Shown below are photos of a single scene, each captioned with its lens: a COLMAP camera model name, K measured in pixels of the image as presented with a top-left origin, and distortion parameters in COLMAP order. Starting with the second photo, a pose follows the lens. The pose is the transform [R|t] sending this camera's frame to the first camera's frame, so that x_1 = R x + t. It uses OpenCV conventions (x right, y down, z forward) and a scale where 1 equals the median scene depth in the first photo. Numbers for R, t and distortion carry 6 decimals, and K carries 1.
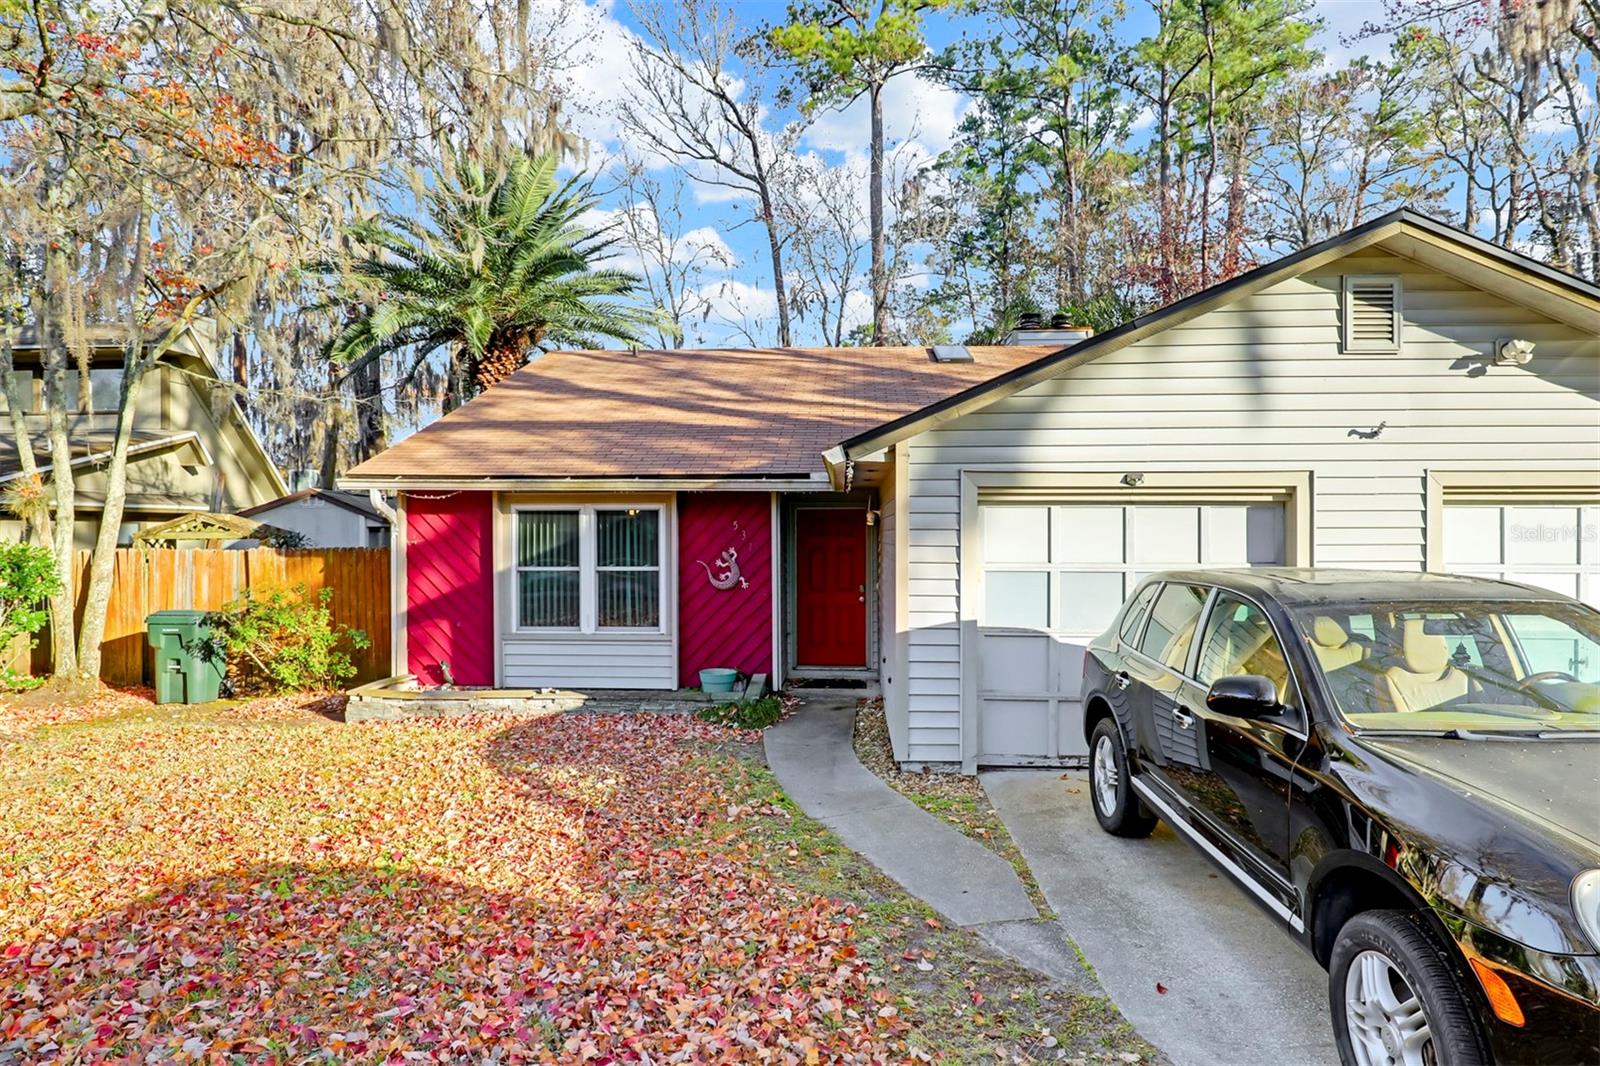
lens RADIAL K [[825.2, 0, 797.0], [0, 825.2, 523.0], [0, 0, 1]] dist [-0.005352, -0.001245]
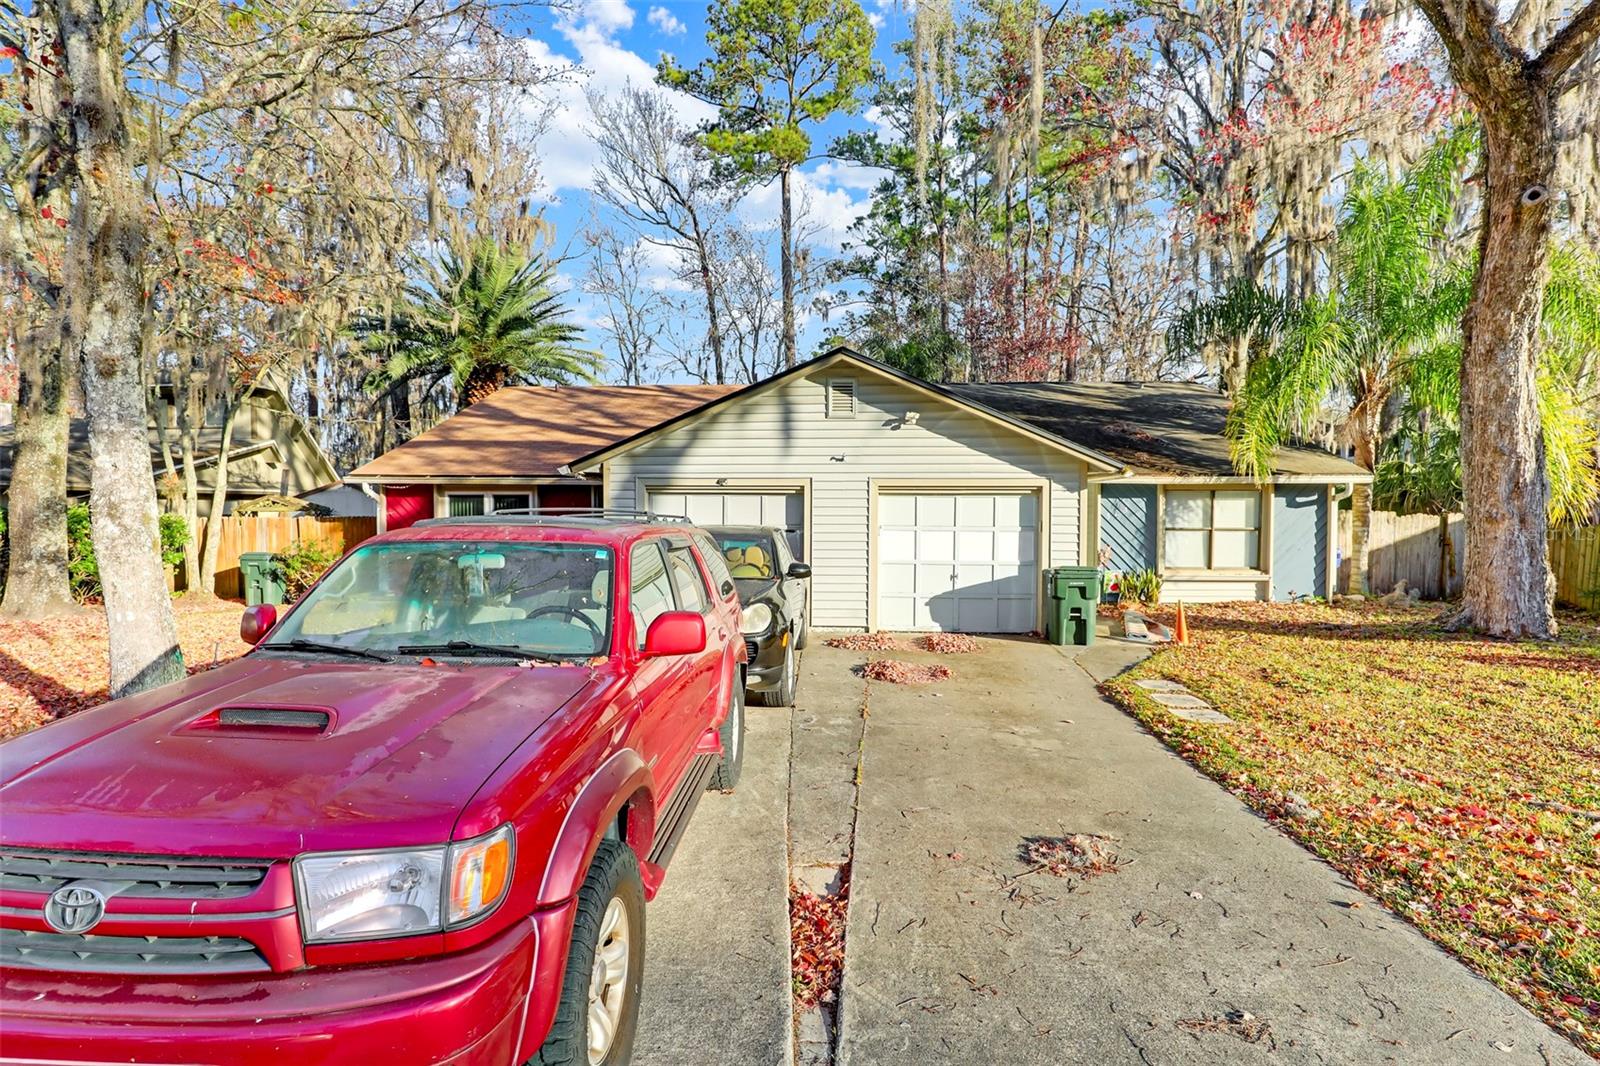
lens RADIAL K [[728.2, 0, 803.9], [0, 728.2, 527.3], [0, 0, 1]] dist [-0.014820, 0.000922]
pose [[0.999738, 0.005944, -0.022116, 0.391245], [-0.005188, 0.999406, 0.034064, -0.002977], [0.022305, -0.033940, 0.999175, -0.445302]]
